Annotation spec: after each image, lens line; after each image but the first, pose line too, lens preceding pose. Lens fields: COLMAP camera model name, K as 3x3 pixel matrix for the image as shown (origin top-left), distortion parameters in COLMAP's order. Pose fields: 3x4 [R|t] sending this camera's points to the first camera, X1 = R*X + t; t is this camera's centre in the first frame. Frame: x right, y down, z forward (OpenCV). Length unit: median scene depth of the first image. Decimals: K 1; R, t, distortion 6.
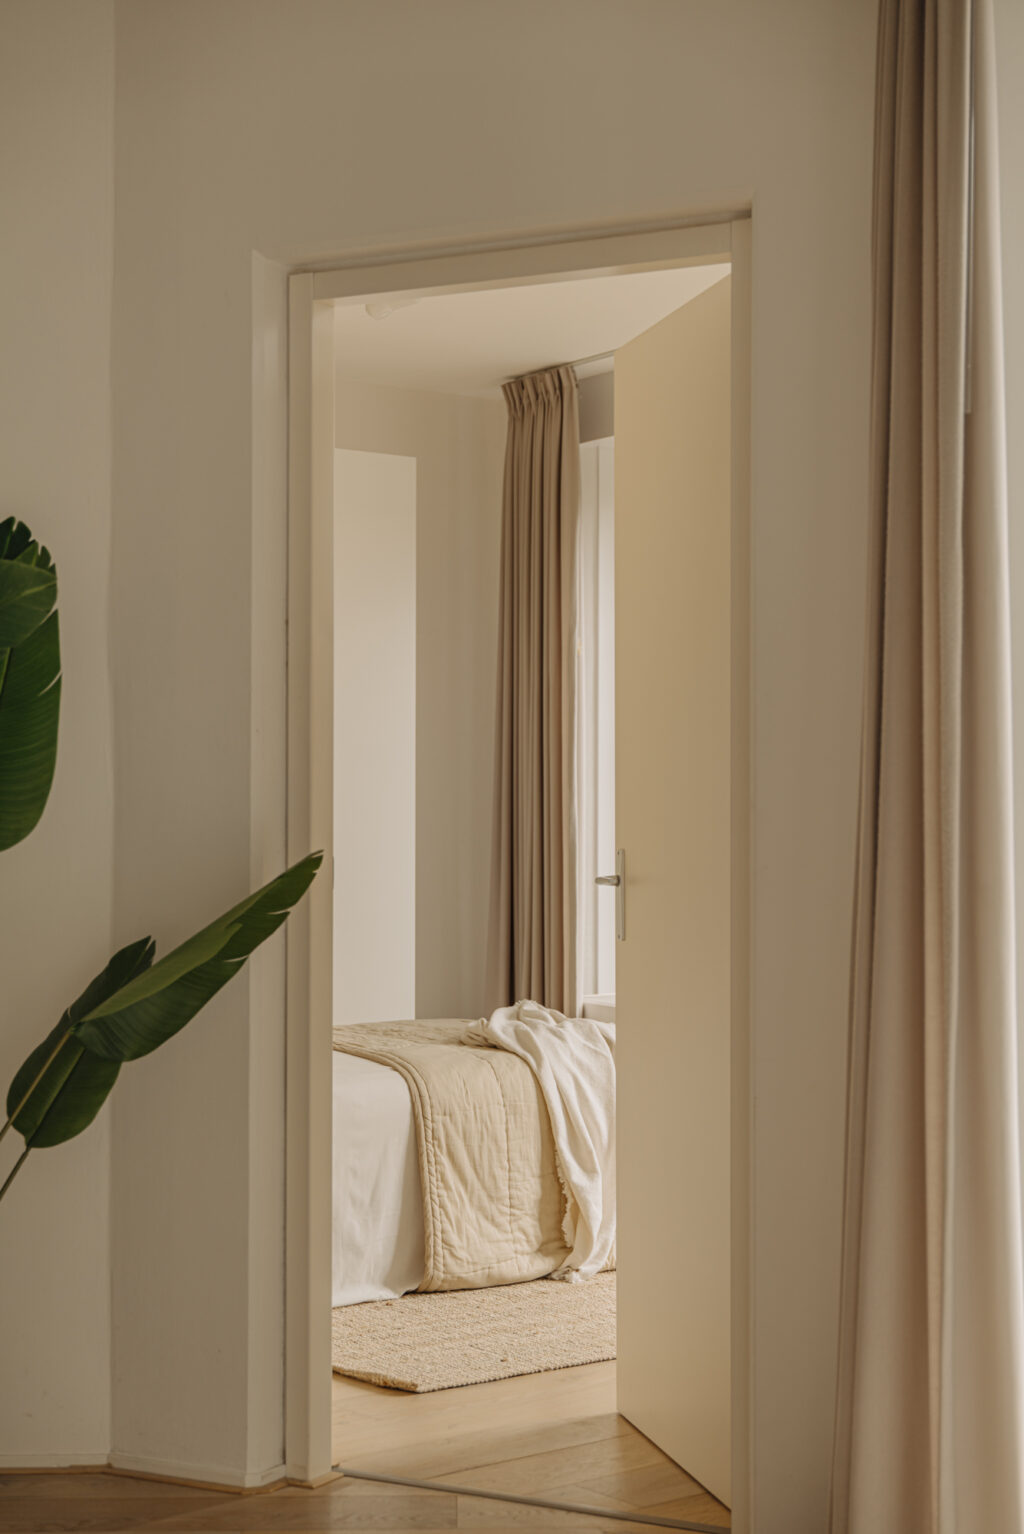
lens RADIAL K [[2550.6, 0, 511.6], [0, 2550.6, 769.1], [0, 0, 1]] dist [0.026019, 0.000000]
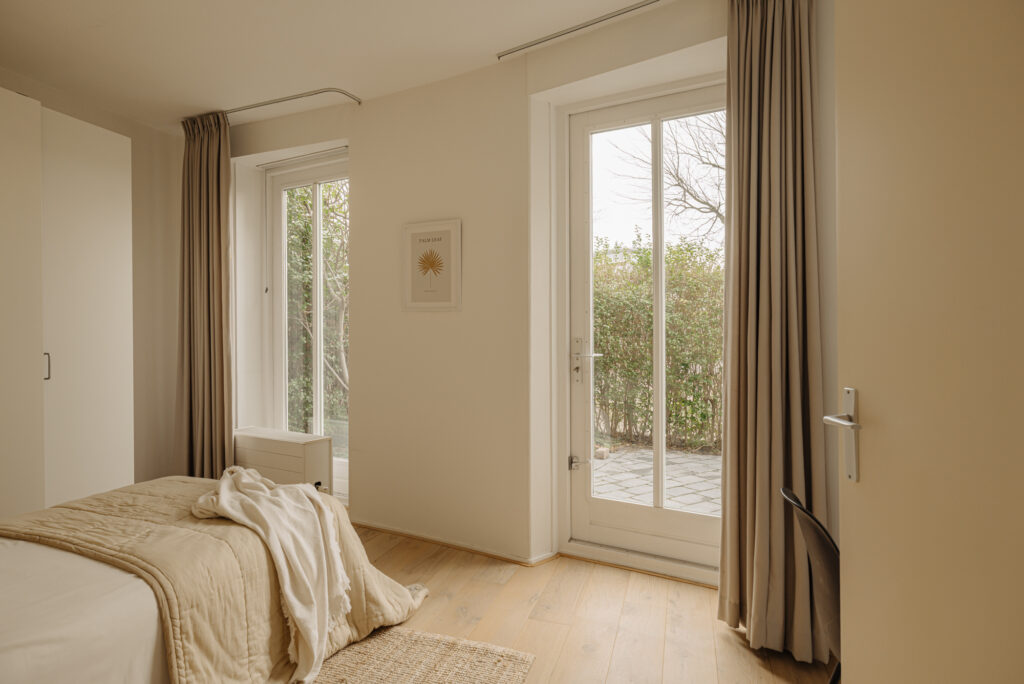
lens RADIAL K [[560.7, 0, 514.6], [0, 560.7, 341.2], [0, 0, 1]] dist [0.003402, 0.000239]
pose [[0.832769, -0.007757, 0.553566, -0.043156], [-0.006934, 0.999677, 0.024439, 0.007888], [-0.553577, -0.024190, 0.832447, 0.692094]]
